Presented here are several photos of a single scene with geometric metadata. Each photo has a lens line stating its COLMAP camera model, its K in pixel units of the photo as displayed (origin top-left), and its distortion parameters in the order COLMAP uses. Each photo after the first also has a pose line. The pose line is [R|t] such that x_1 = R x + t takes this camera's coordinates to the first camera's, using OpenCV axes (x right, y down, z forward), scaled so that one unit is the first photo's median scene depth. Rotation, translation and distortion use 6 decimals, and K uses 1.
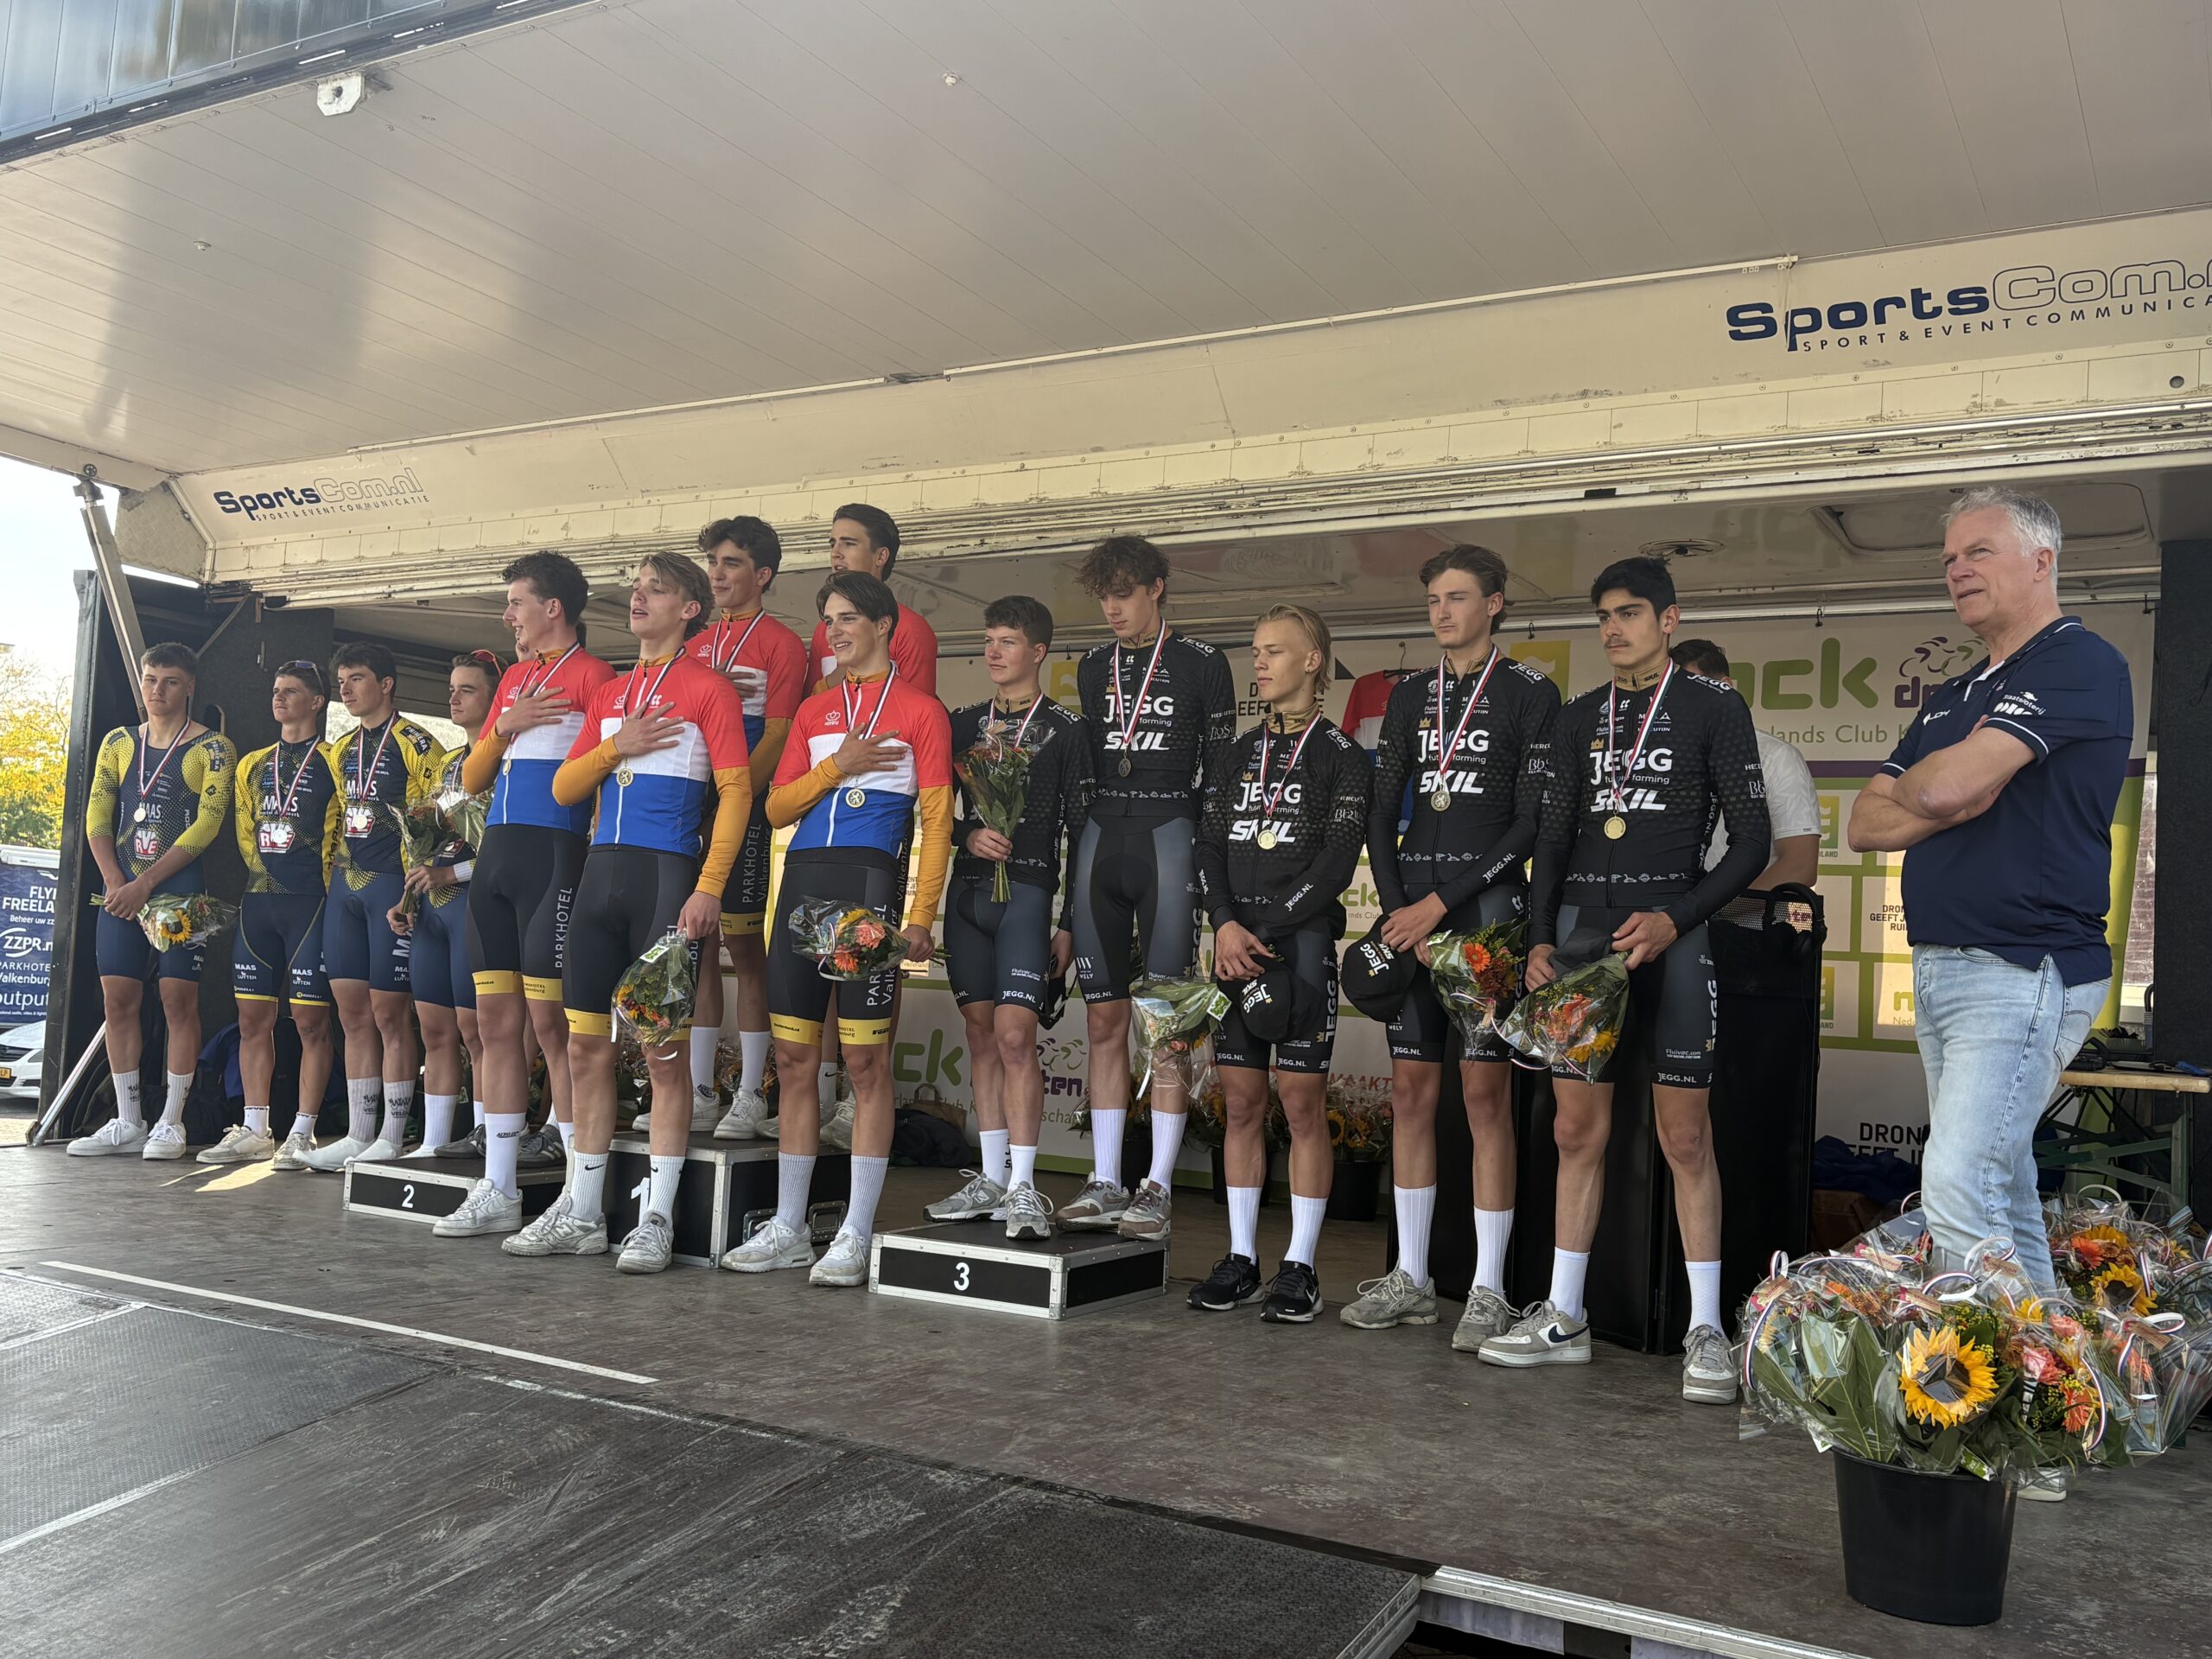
lens RADIAL K [[1977.2, 0, 1102.2], [0, 1977.2, 842.4], [0, 0, 1]] dist [0.143182, -0.337209]
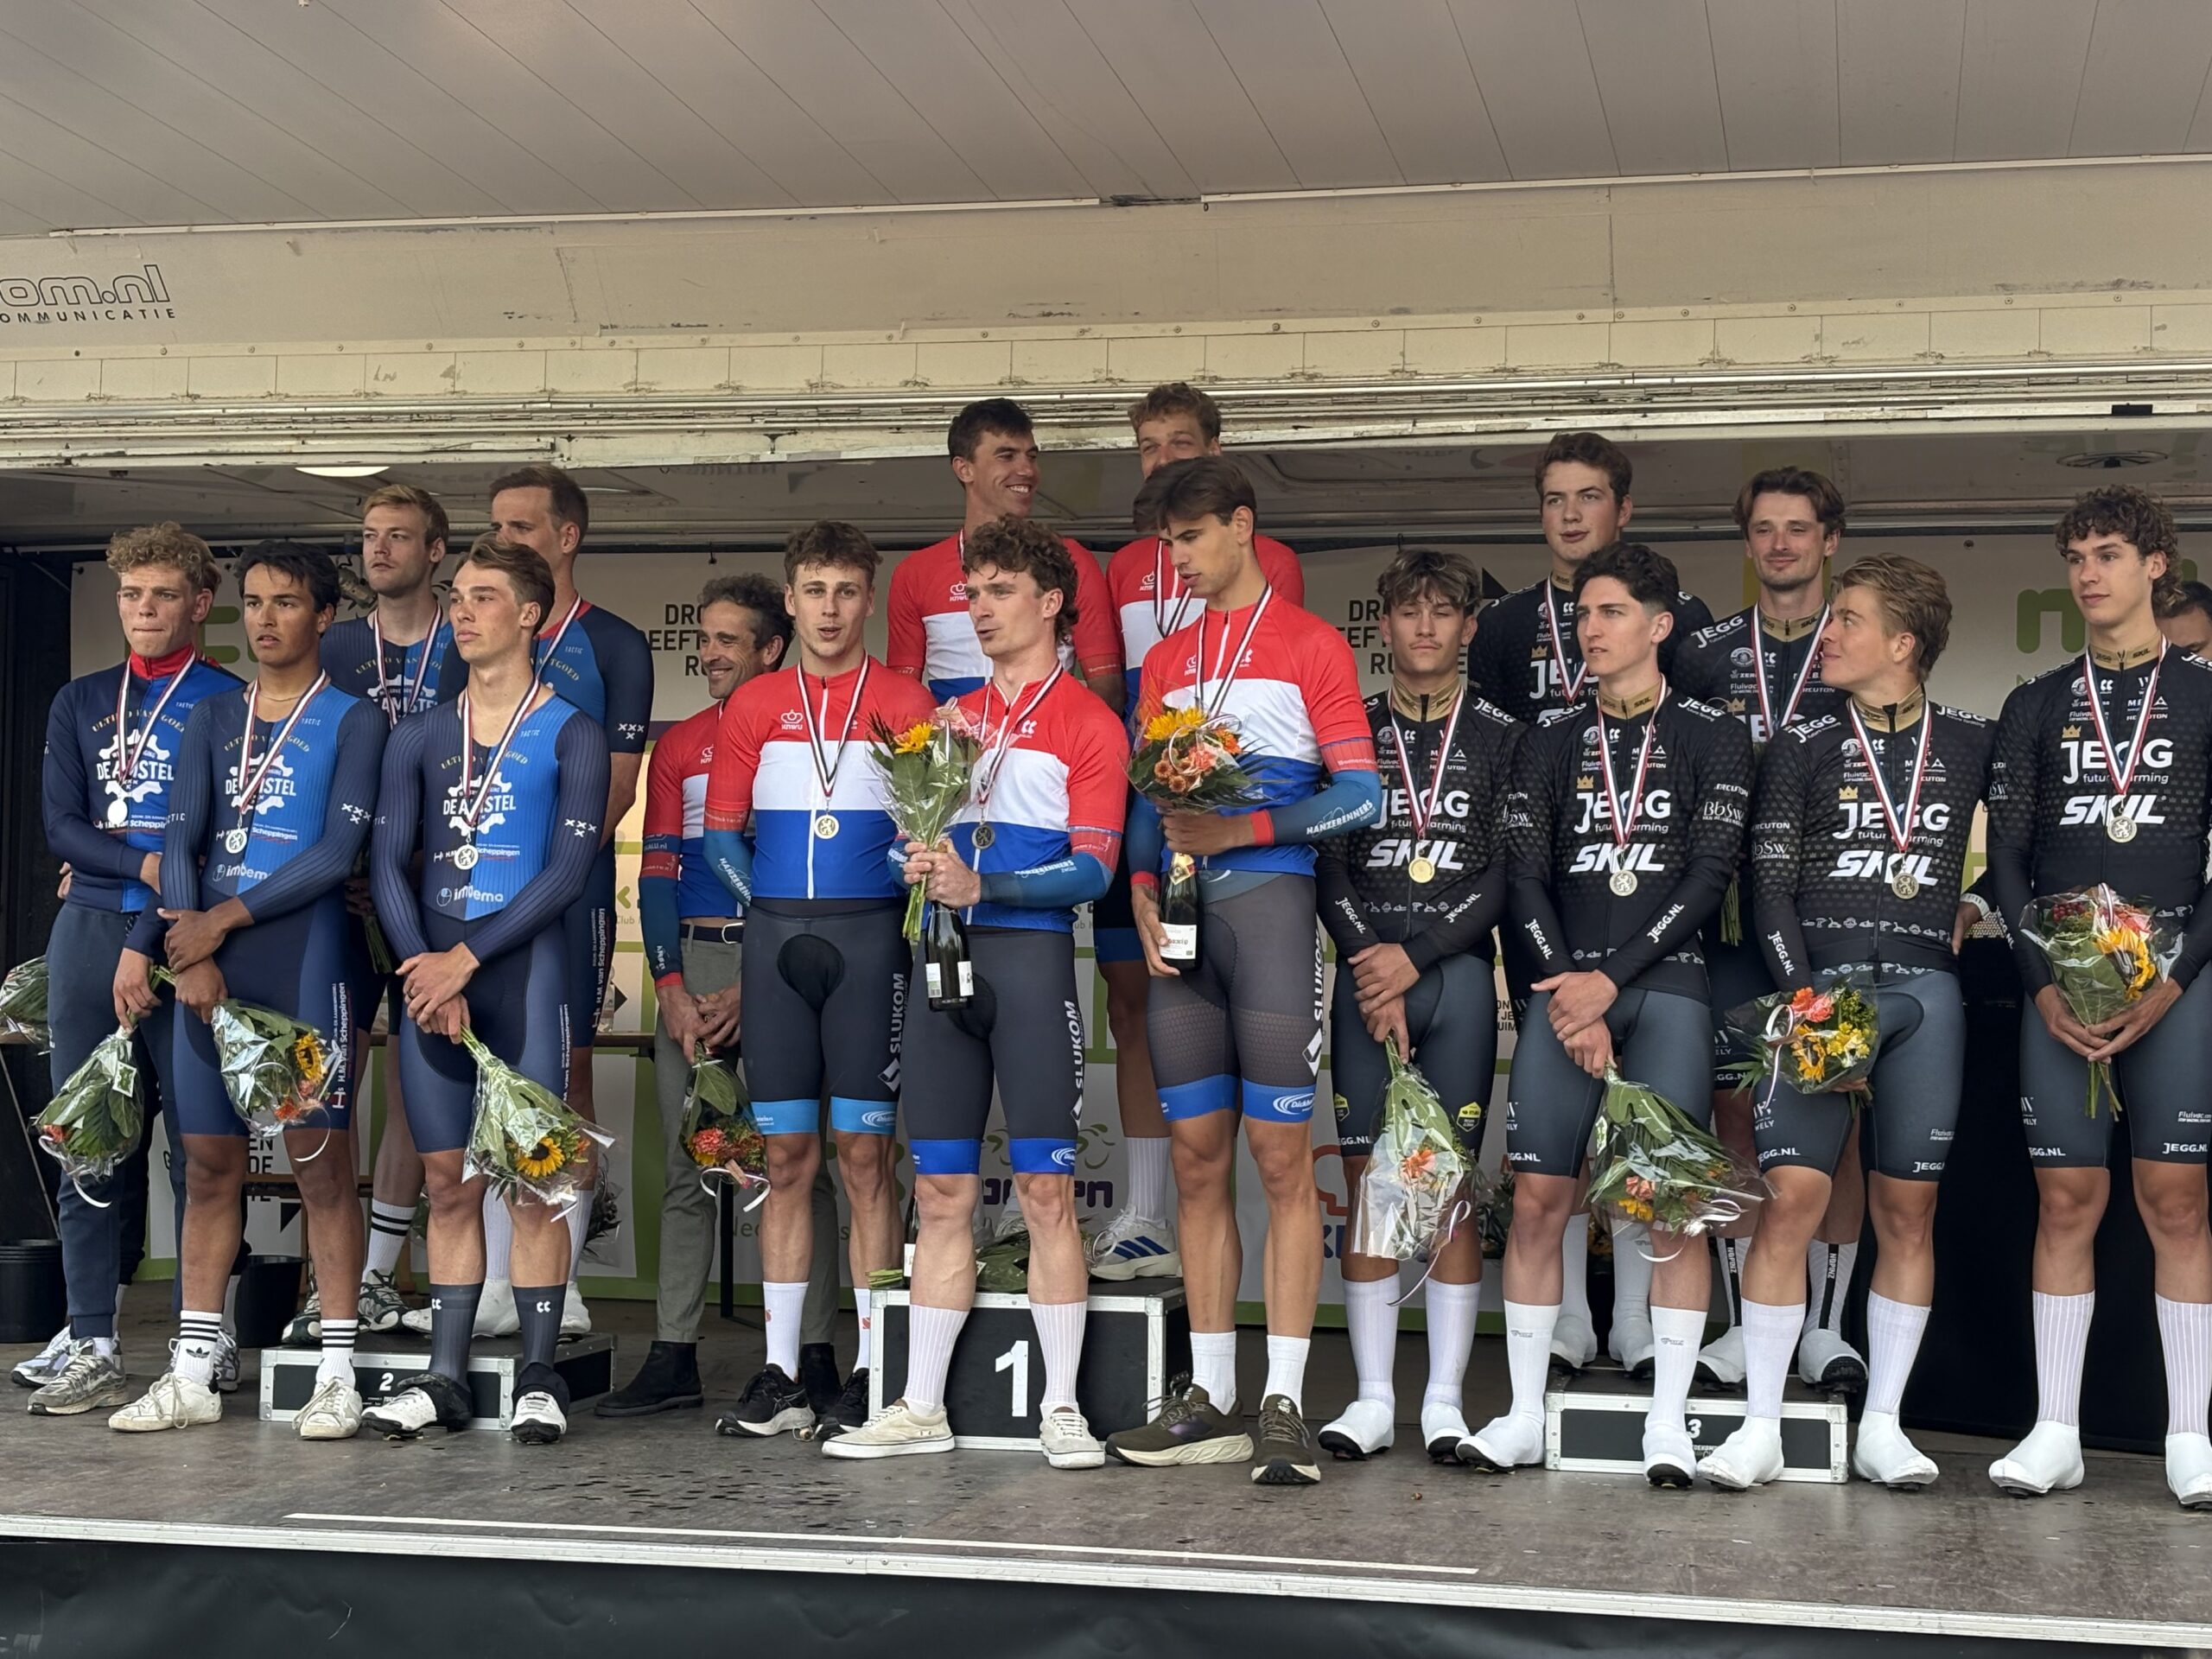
lens RADIAL K [[3543.0, 0, 1087.7], [0, 3543.0, 842.5], [0, 0, 1]] dist [0.268325, -0.995180]
pose [[0.950721, -0.020959, 0.309340, -0.572931], [0.012232, 0.999471, 0.030123, -0.050000], [-0.309808, -0.024855, 0.950474, -0.226469]]
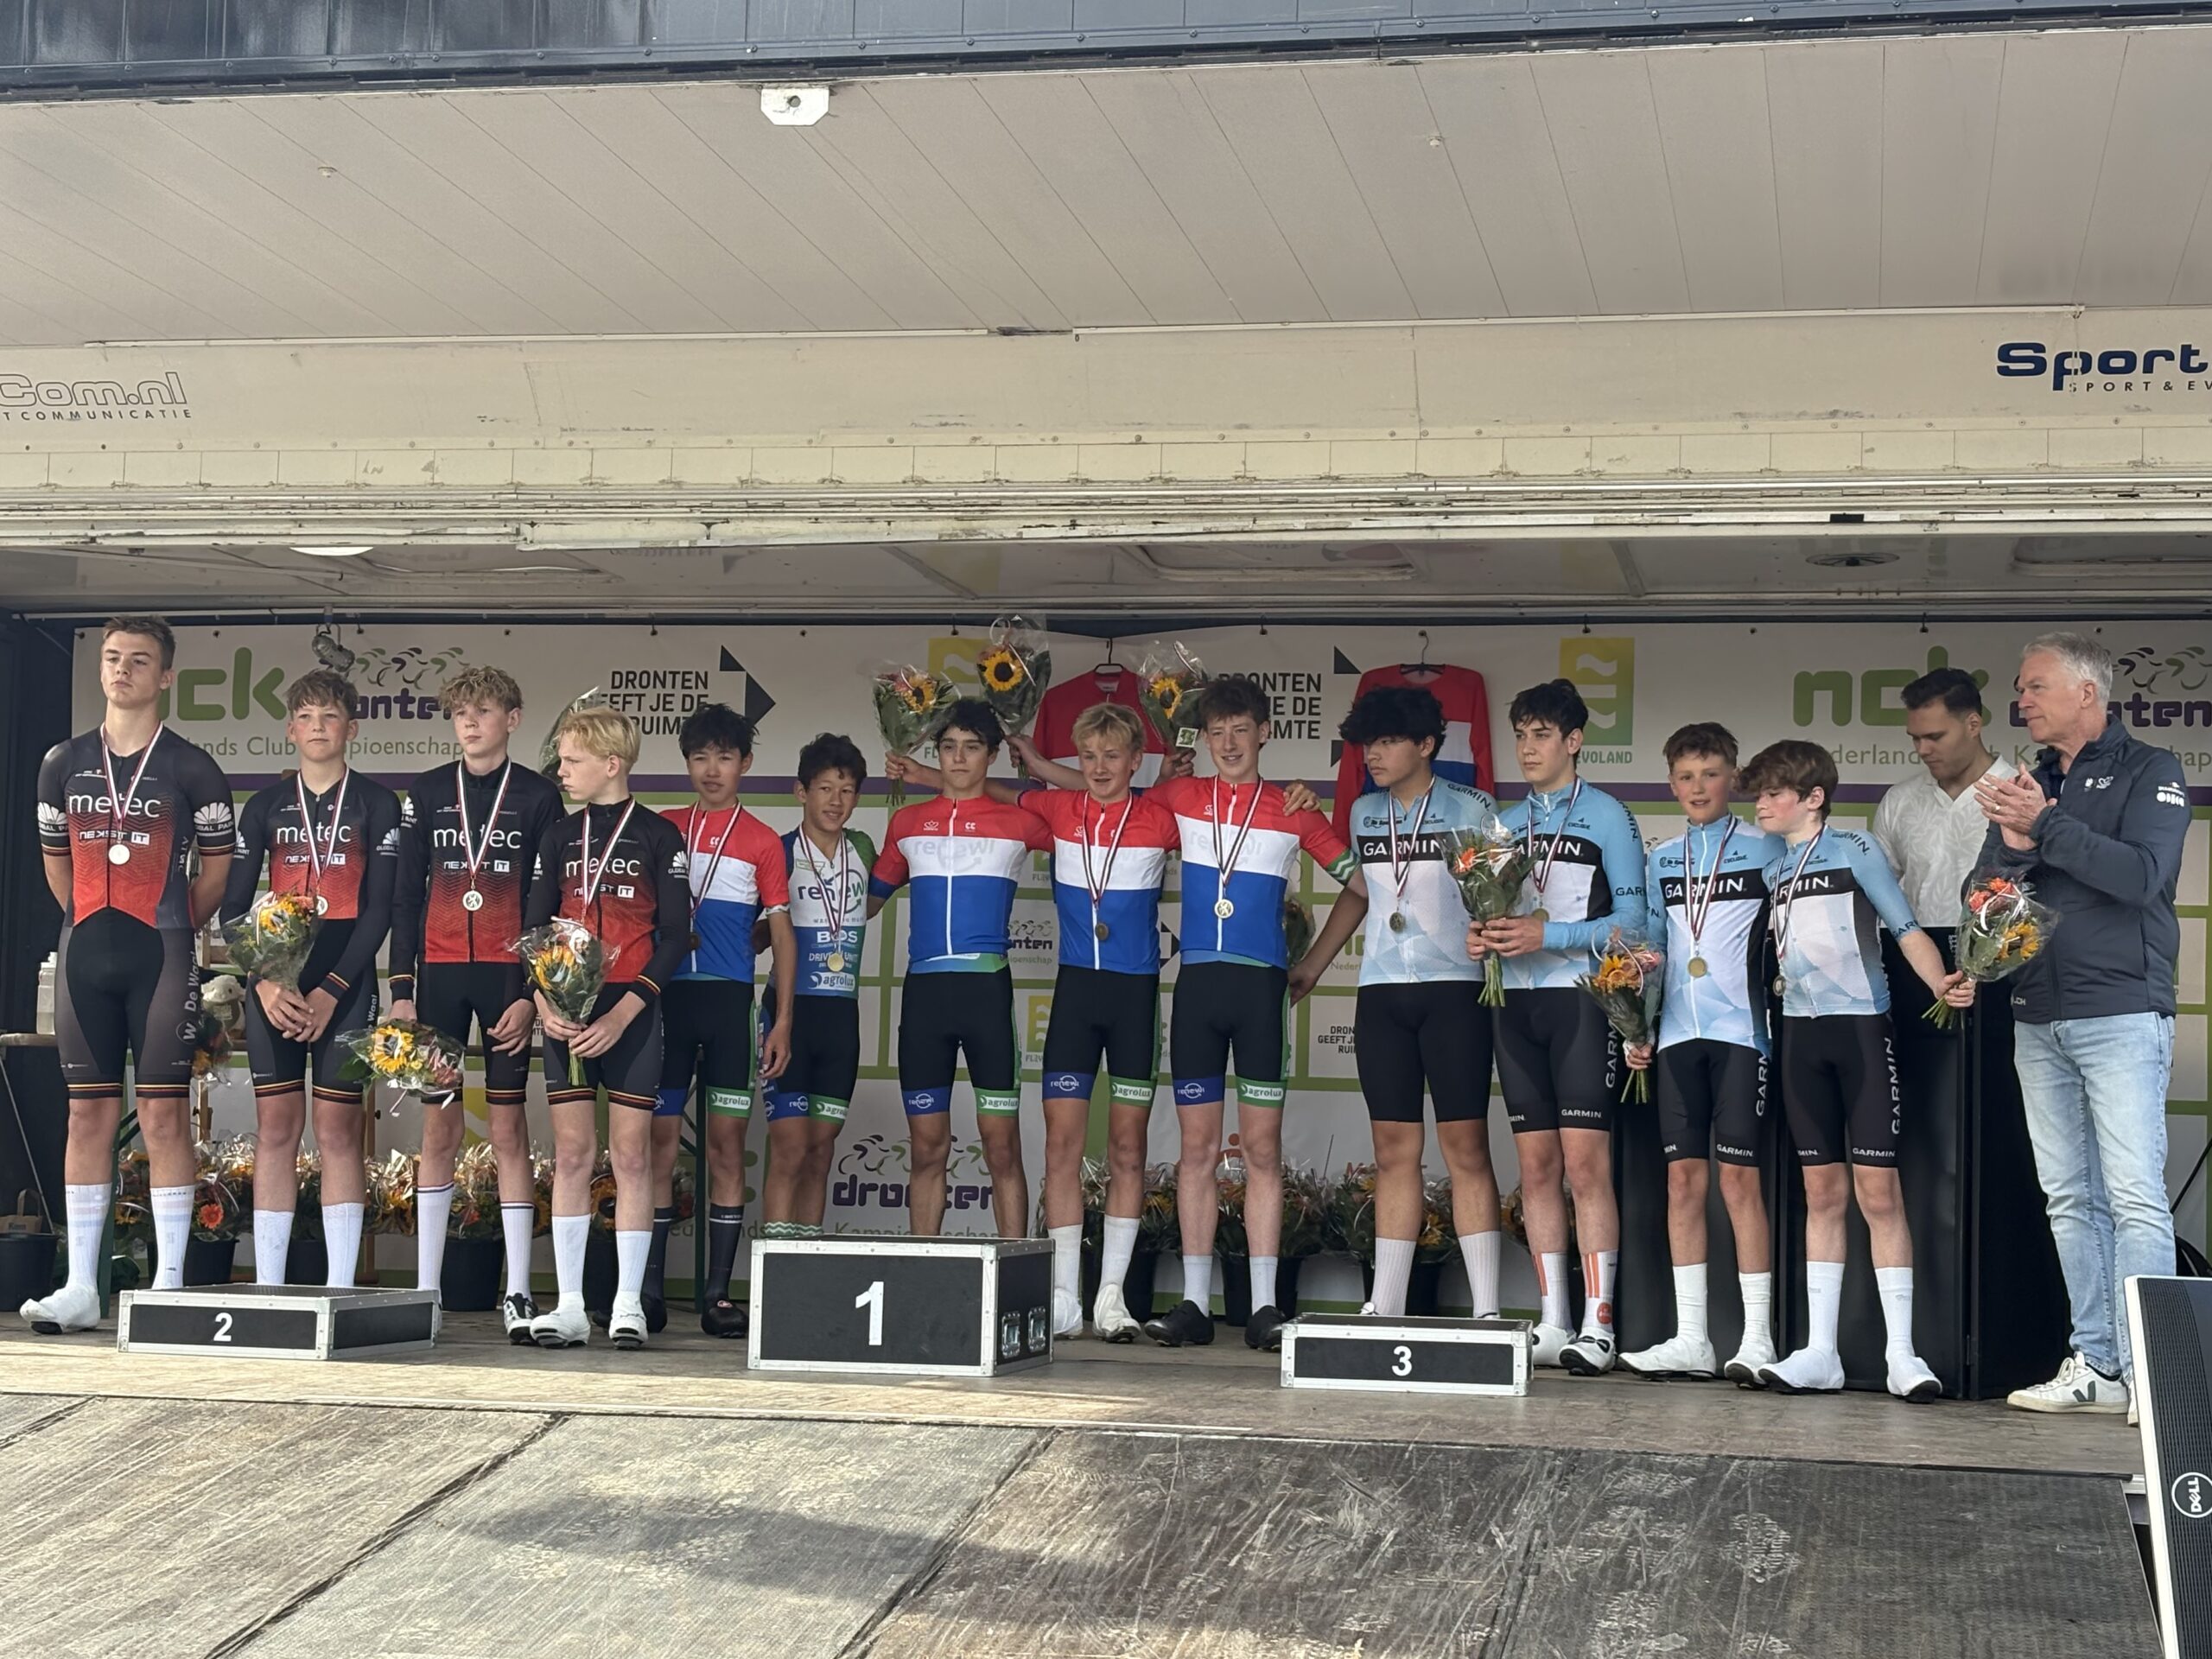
lens RADIAL K [[3753.5, 0, 1106.0], [0, 3753.5, 829.5], [0, 0, 1]] dist [0.287029, -1.063668]
pose [[0.945440, -0.002753, 0.325786, -0.650276], [0.002823, 0.999996, 0.000260, -0.027851], [-0.325785, 0.000674, 0.945443, -0.569060]]
